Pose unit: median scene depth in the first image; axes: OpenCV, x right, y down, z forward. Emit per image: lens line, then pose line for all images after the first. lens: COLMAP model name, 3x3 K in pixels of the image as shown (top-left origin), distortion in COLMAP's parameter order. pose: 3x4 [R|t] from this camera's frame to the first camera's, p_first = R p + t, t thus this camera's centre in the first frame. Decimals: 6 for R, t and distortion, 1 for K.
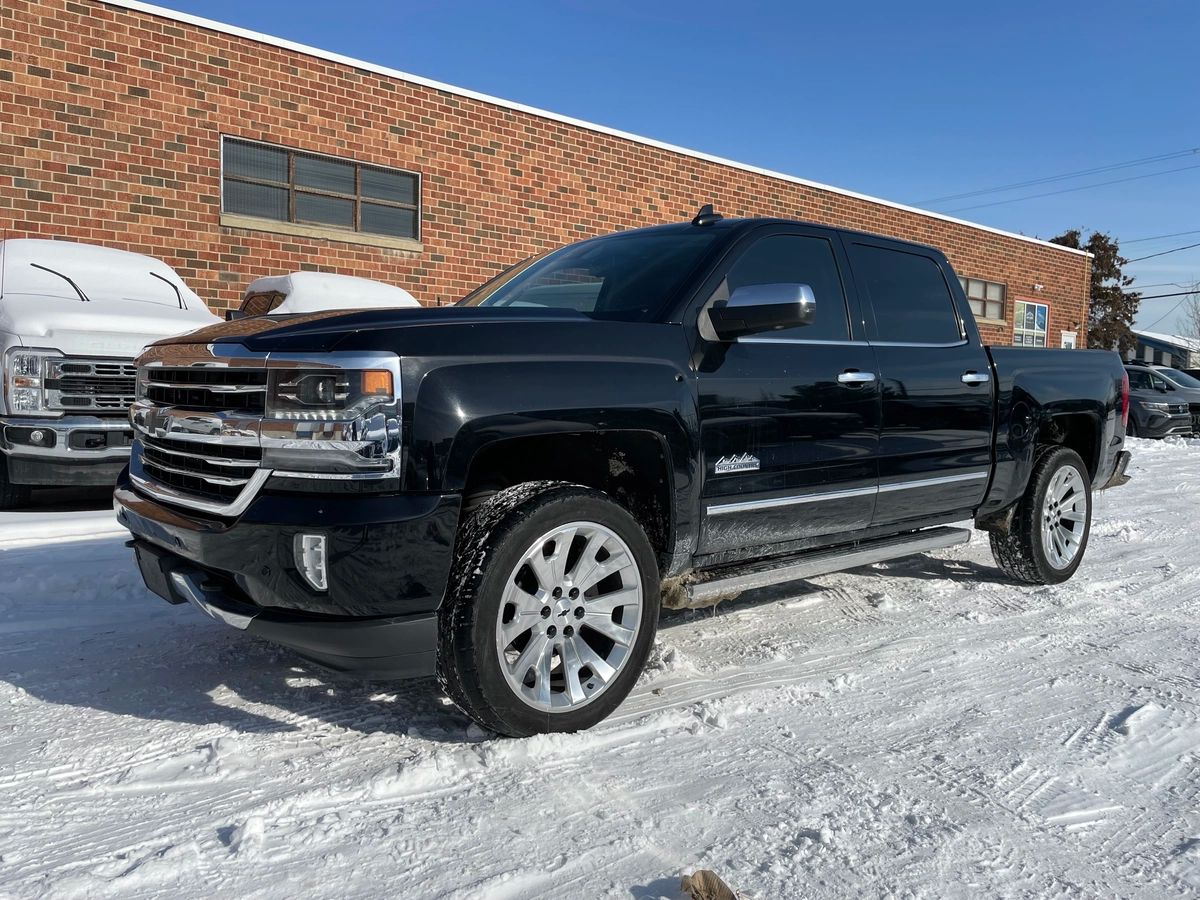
lens RADIAL K [[897.0, 0, 594.2], [0, 897.0, 439.7], [0, 0, 1]] dist [0.084333, -0.110882]
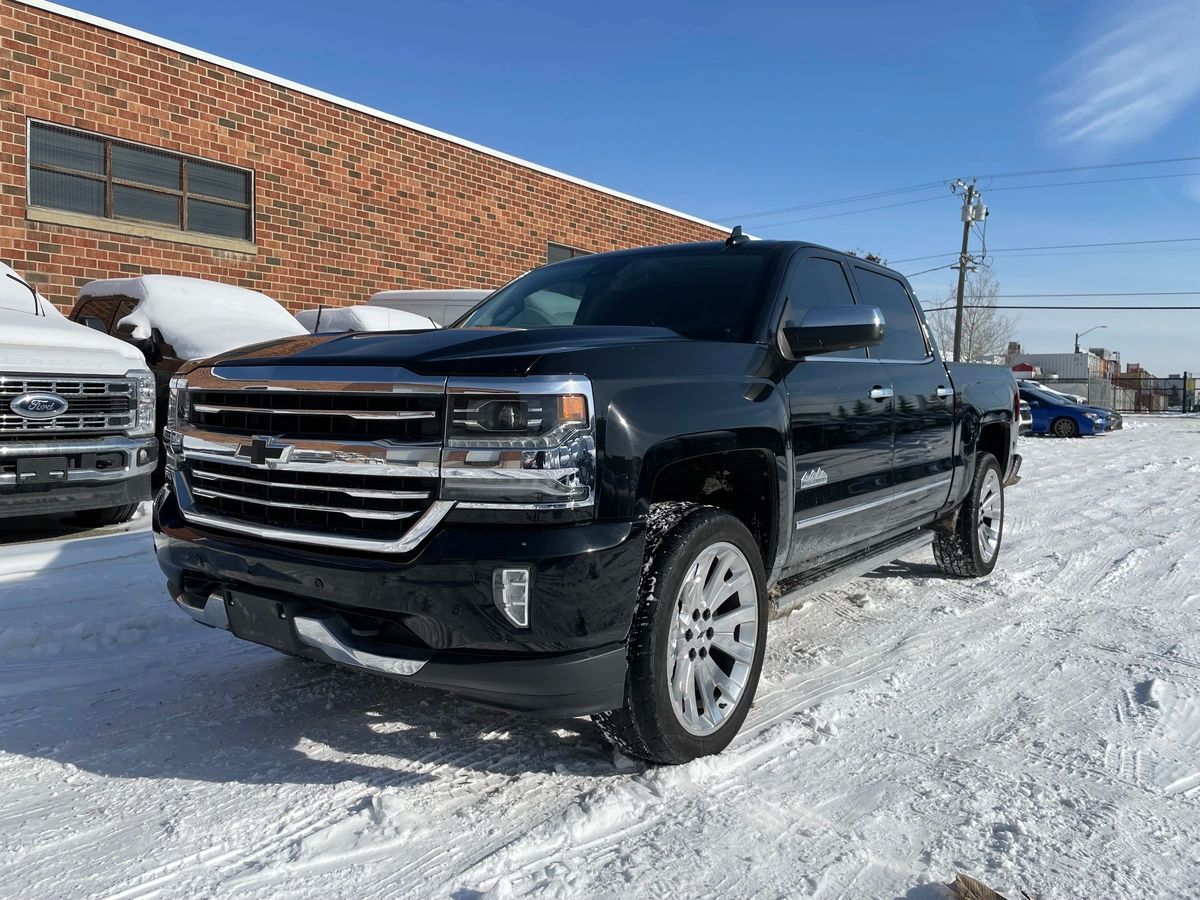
lens RADIAL K [[897.0, 0, 594.2], [0, 897.0, 439.7], [0, 0, 1]] dist [0.084333, -0.110882]
pose [[0.973653, -0.018696, 0.227266, -0.214764], [0.020611, 0.999769, -0.006053, -0.011252], [-0.227100, 0.010578, 0.973814, 0.030279]]
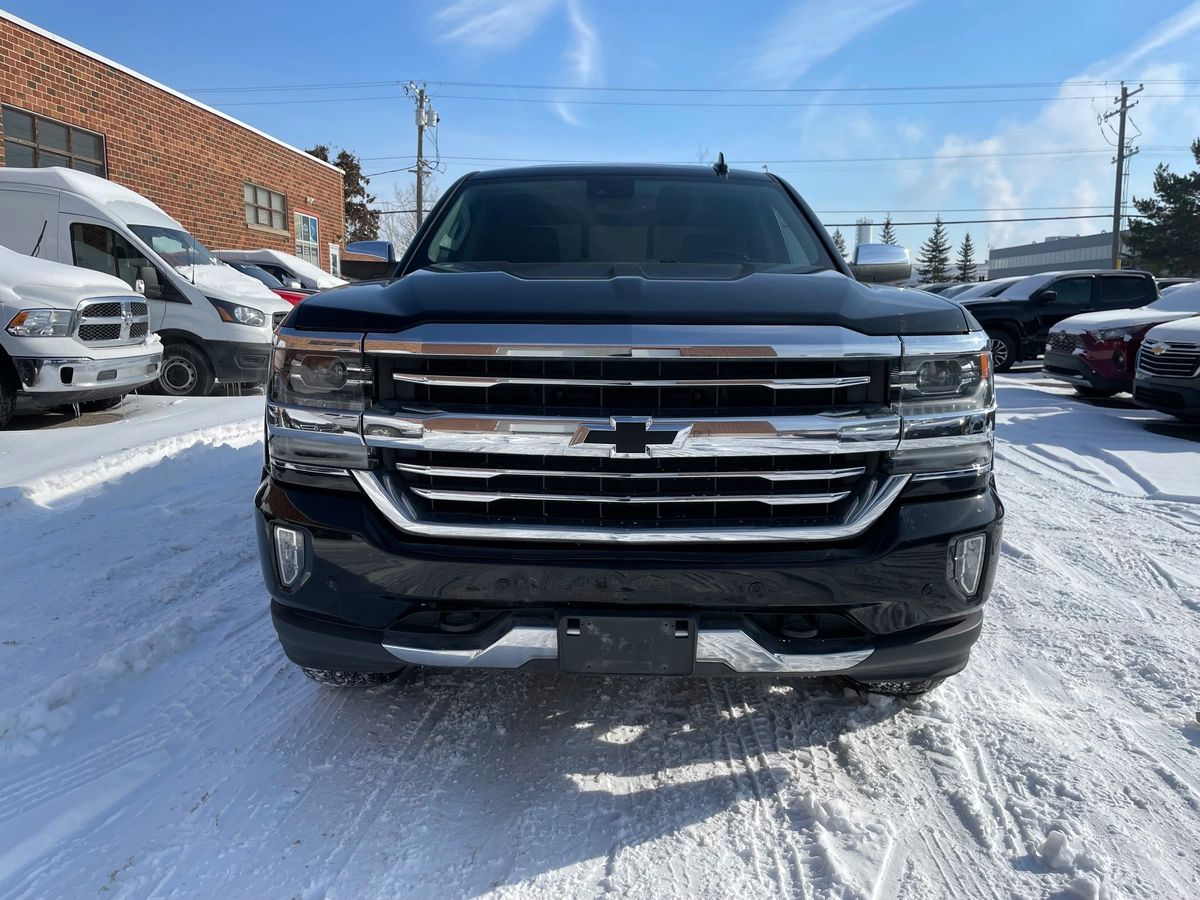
lens RADIAL K [[897.0, 0, 594.2], [0, 897.0, 439.7], [0, 0, 1]] dist [0.084333, -0.110882]
pose [[0.666581, -0.131605, 0.733724, -0.593954], [0.055091, 0.990298, 0.127576, -0.062943], [-0.743394, -0.044618, 0.667363, 0.329546]]
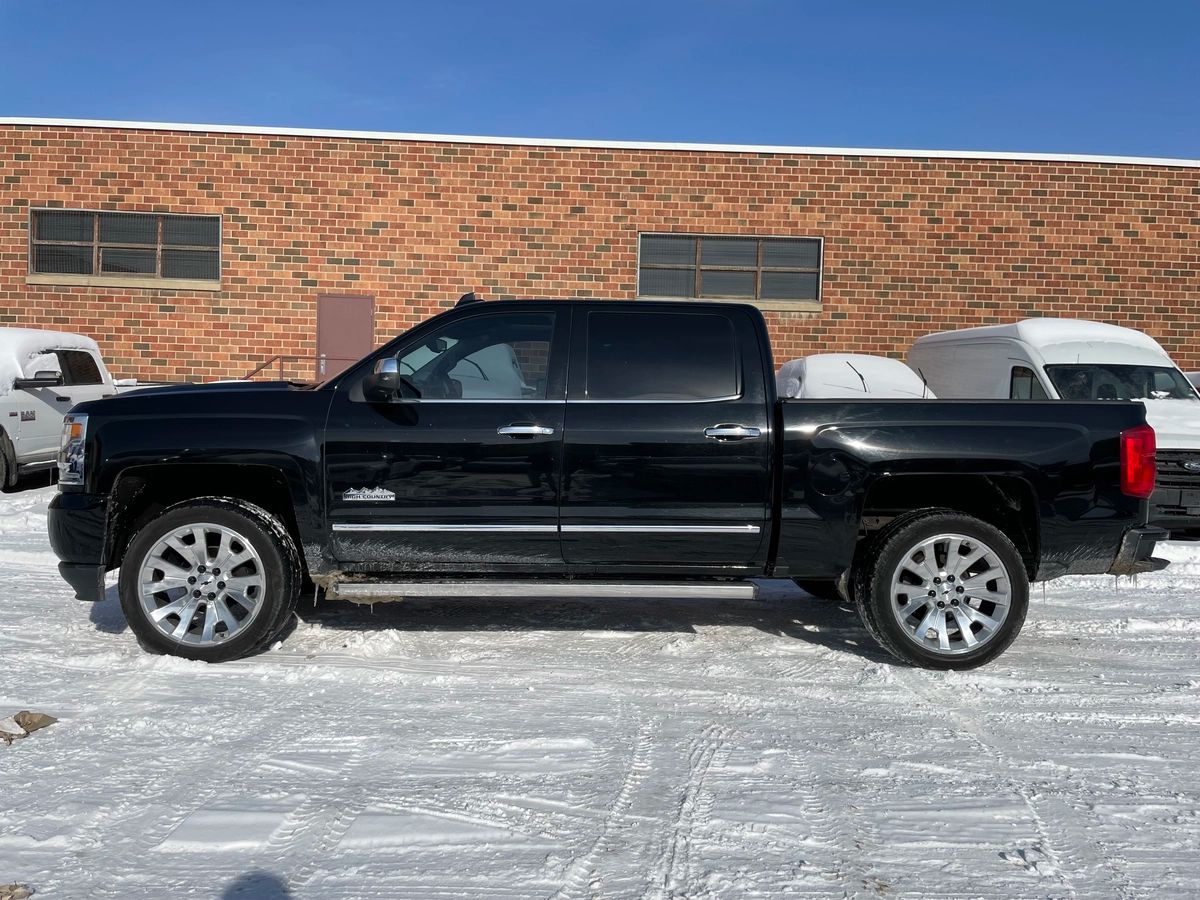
lens RADIAL K [[897.0, 0, 594.2], [0, 897.0, 439.7], [0, 0, 1]] dist [0.084333, -0.110882]
pose [[0.781867, 0.009100, -0.623379, 0.810382], [-0.046975, 0.997911, -0.044350, -0.006945], [0.621673, 0.063959, 0.780661, 0.108217]]
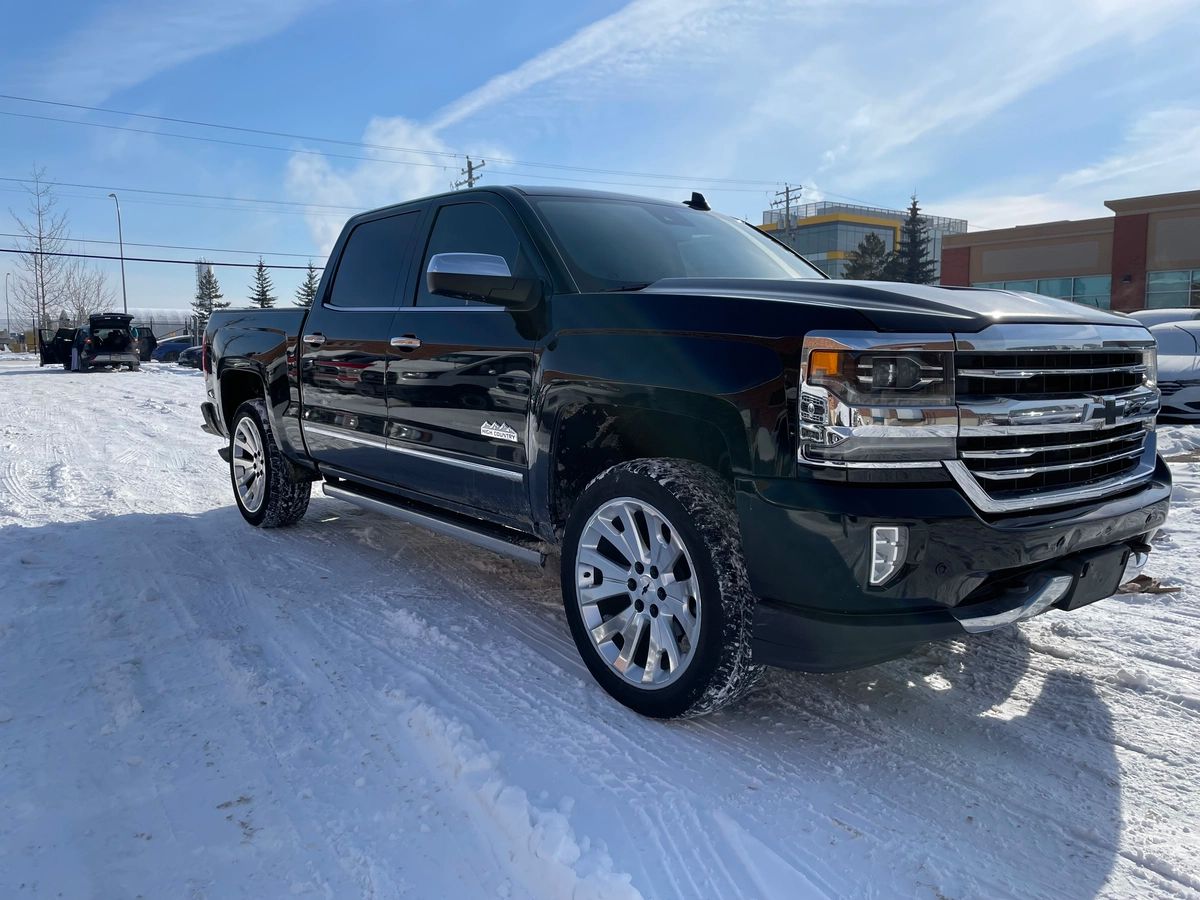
lens RADIAL K [[897.0, 0, 594.2], [0, 897.0, 439.7], [0, 0, 1]] dist [0.084333, -0.110882]
pose [[0.050907, -0.125977, 0.990726, -0.825077], [0.062939, 0.990445, 0.122707, -0.079078], [-0.996718, 0.056109, 0.058349, 0.854330]]
